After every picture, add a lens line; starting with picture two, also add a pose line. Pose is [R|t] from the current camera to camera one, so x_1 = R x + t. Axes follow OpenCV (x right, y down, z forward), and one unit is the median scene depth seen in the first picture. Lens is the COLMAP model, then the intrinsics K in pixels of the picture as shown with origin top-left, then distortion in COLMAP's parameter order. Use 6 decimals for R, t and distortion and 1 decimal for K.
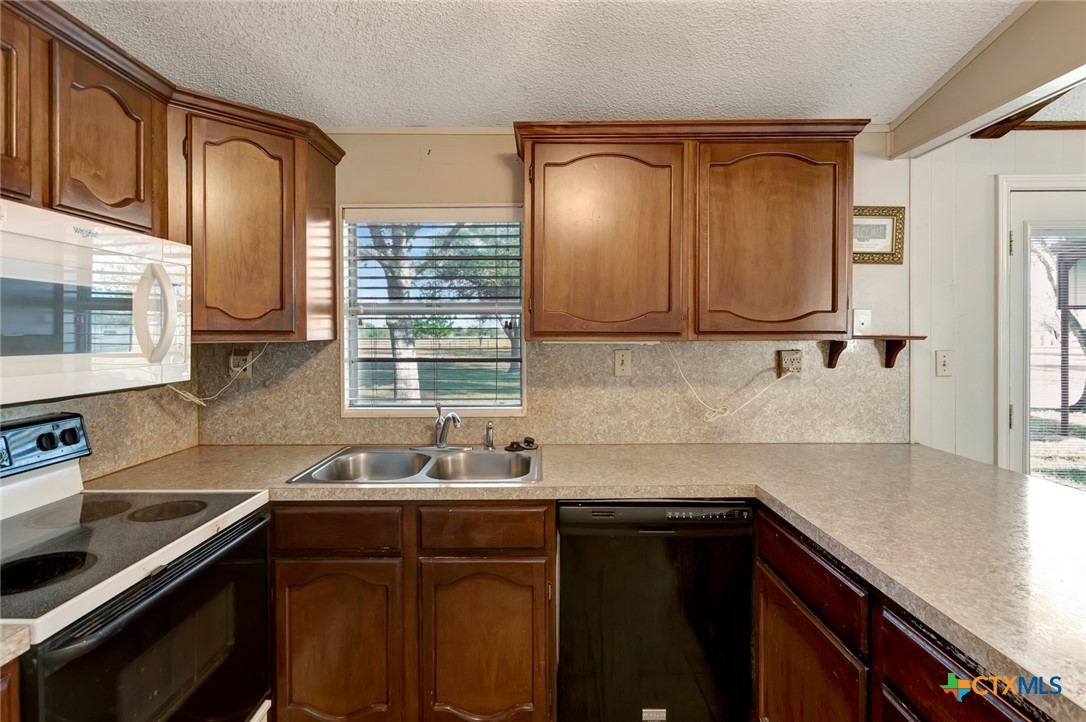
lens RADIAL K [[553.3, 0, 543.4], [0, 553.3, 330.9], [0, 0, 1]] dist [0.002822, -0.001077]
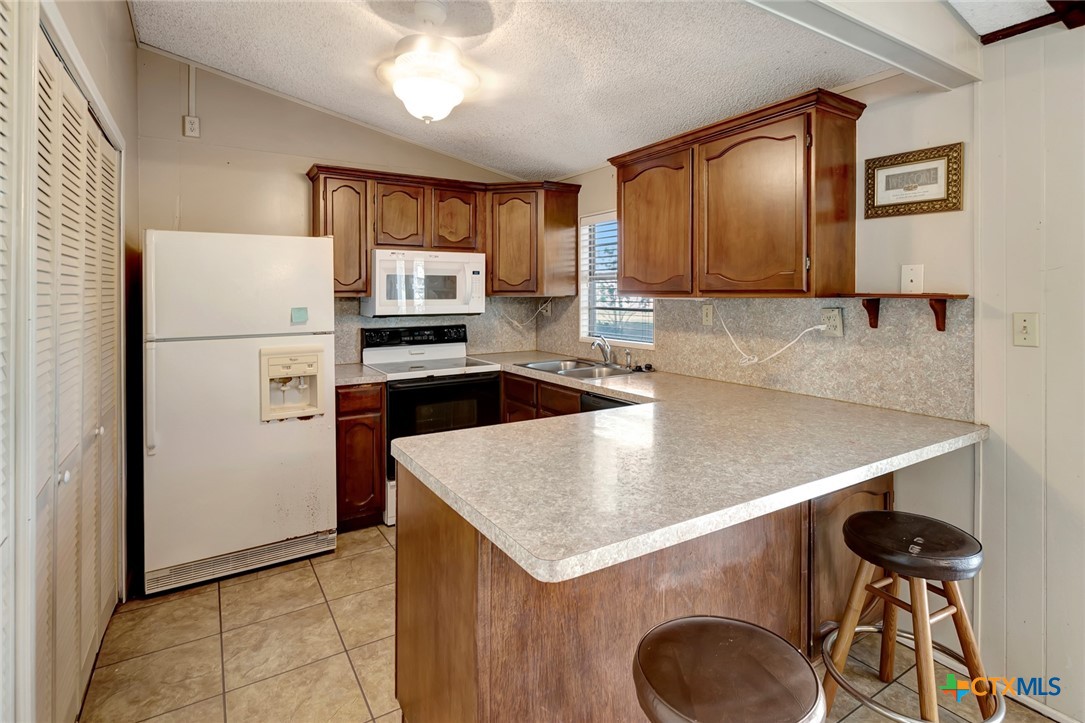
lens RADIAL K [[558.6, 0, 546.4], [0, 558.6, 294.1], [0, 0, 1]] dist [0.002199, -0.000123]
pose [[0.531428, 0.003109, -0.847098, 1.034428], [0.005345, 0.999961, 0.007024, -0.001256], [0.847087, -0.008261, 0.531390, 0.005963]]
